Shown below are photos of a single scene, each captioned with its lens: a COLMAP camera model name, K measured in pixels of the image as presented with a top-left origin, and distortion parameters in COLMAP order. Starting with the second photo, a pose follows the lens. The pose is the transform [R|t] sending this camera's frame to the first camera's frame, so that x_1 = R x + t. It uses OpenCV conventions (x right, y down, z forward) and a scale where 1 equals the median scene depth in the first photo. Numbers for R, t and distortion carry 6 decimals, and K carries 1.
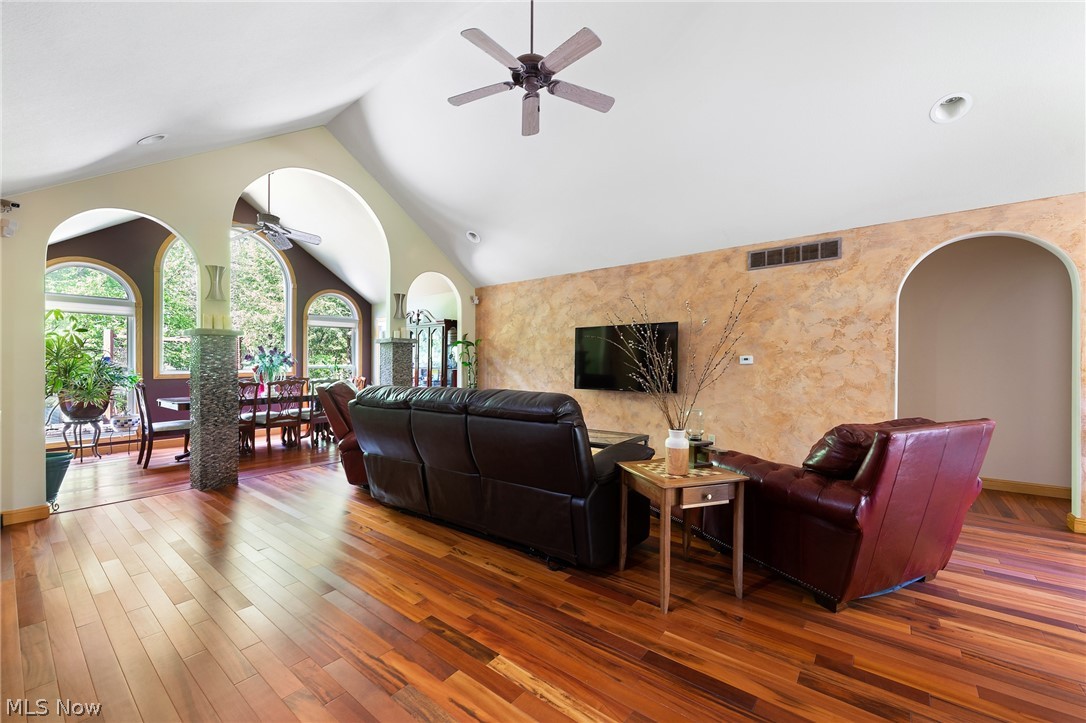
lens RADIAL K [[434.6, 0, 540.0], [0, 434.6, 364.7], [0, 0, 1]] dist [-0.007800, 0.002193]
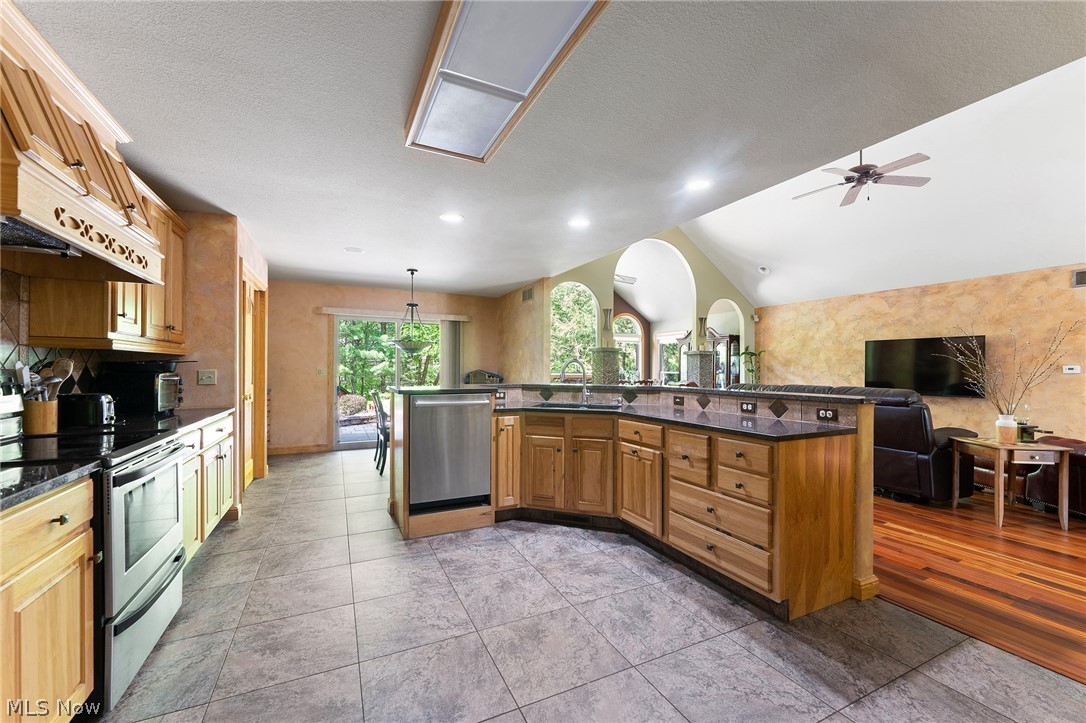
lens RADIAL K [[434.6, 0, 543.7], [0, 434.6, 362.4], [0, 0, 1]] dist [-0.007800, 0.002193]
pose [[0.903064, 0.001719, -0.429503, -0.275122], [-0.010153, 0.999798, -0.017347, 0.003590], [0.429387, 0.020026, 0.902899, -0.590790]]
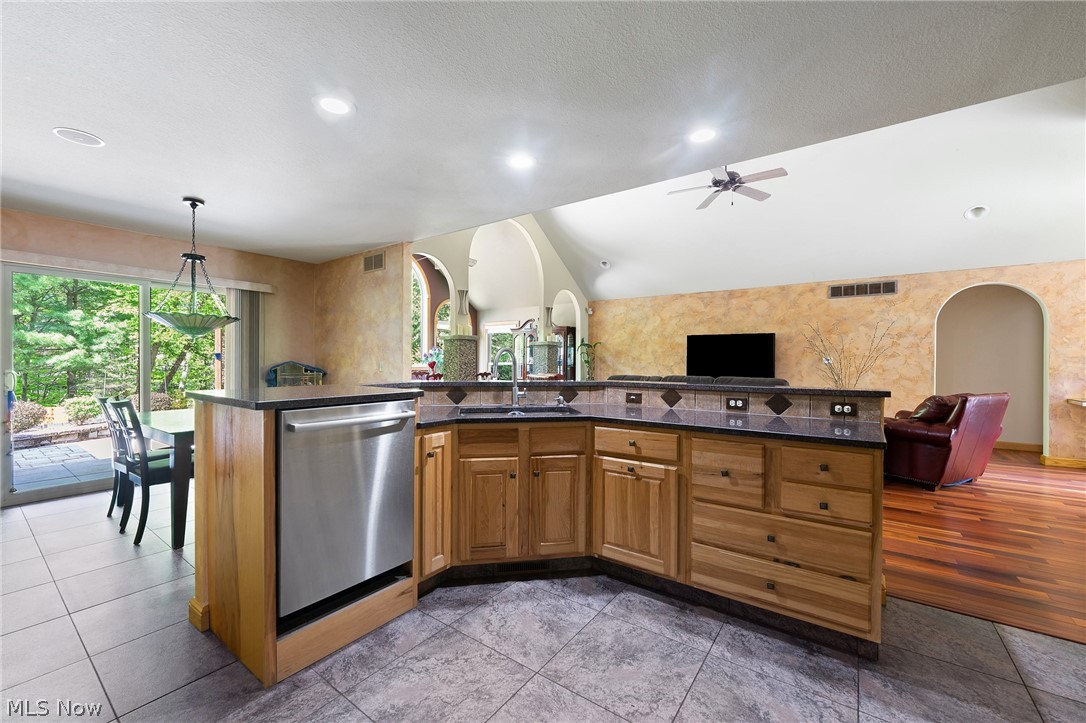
lens RADIAL K [[434.6, 0, 544.7], [0, 434.6, 359.3], [0, 0, 1]] dist [-0.007800, 0.002193]
pose [[0.998702, 0.007800, 0.050342, -0.575660], [-0.007360, 0.999933, -0.008916, 0.004836], [-0.050409, 0.008534, 0.998692, -0.420765]]
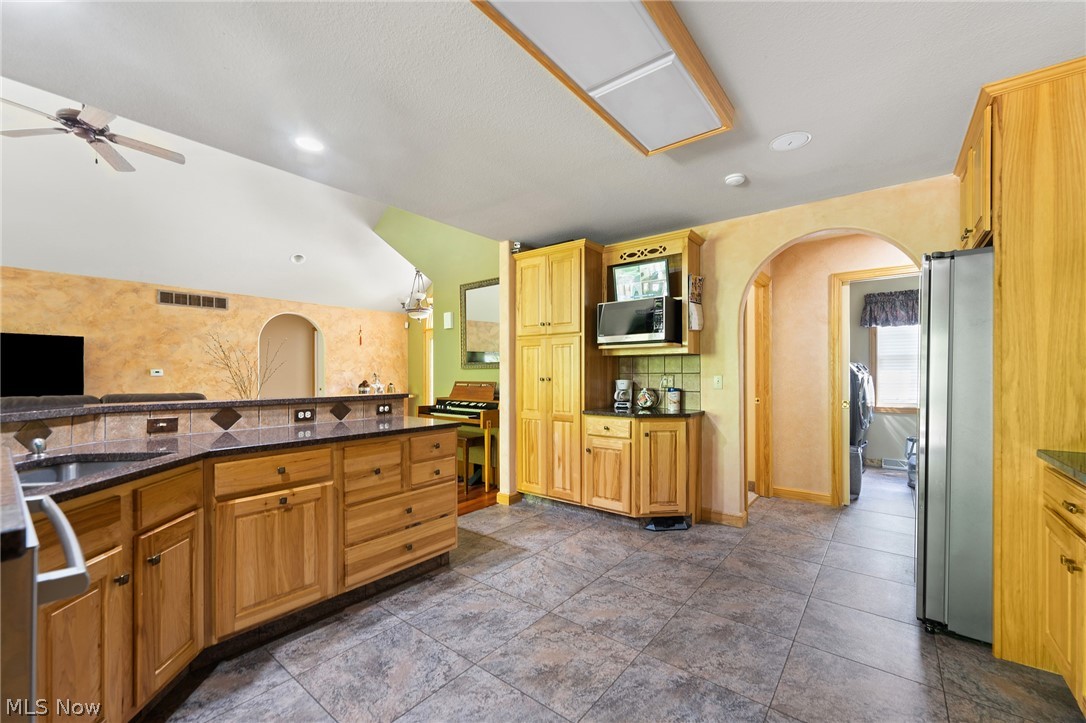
lens RADIAL K [[434.6, 0, 545.3], [0, 434.6, 374.9], [0, 0, 1]] dist [-0.007800, 0.002193]
pose [[-0.009683, 0.001419, 0.999952, -0.893159], [0.006351, 0.999979, -0.001358, 0.005432], [-0.999933, 0.006338, -0.009692, -0.163669]]
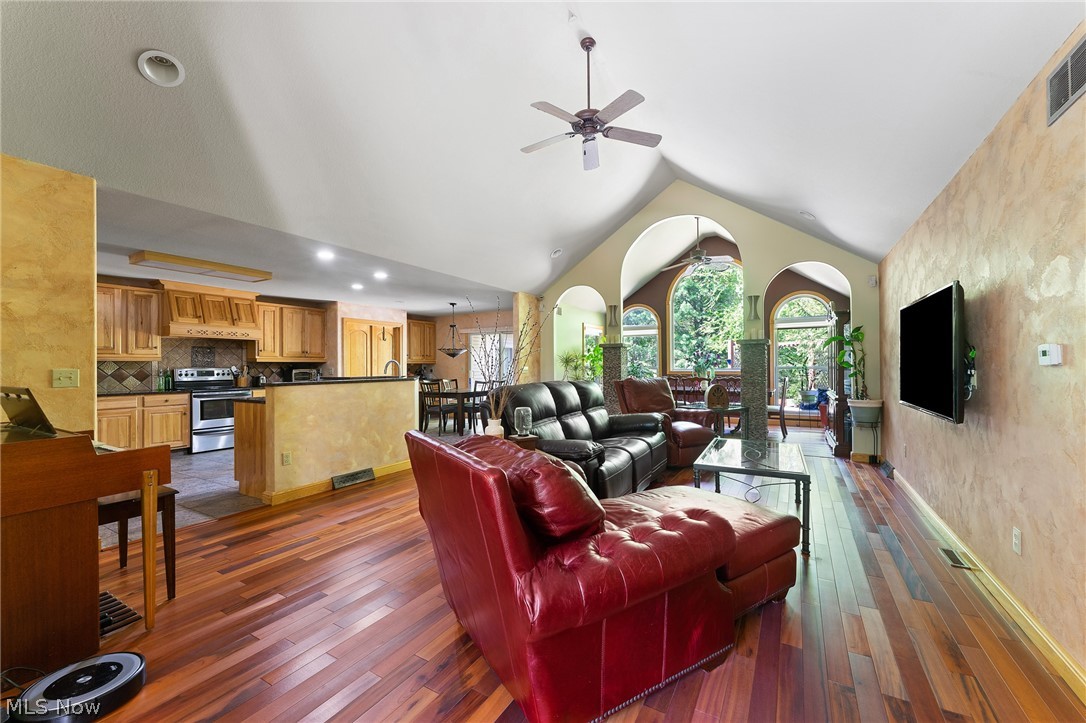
lens RADIAL K [[434.6, 0, 551.4], [0, 434.6, 362.4], [0, 0, 1]] dist [-0.007800, 0.002193]
pose [[0.153742, -0.007439, -0.988083, 0.855040], [-0.000302, 0.999971, -0.007576, -0.001747], [0.988111, 0.001463, 0.153736, 0.533751]]
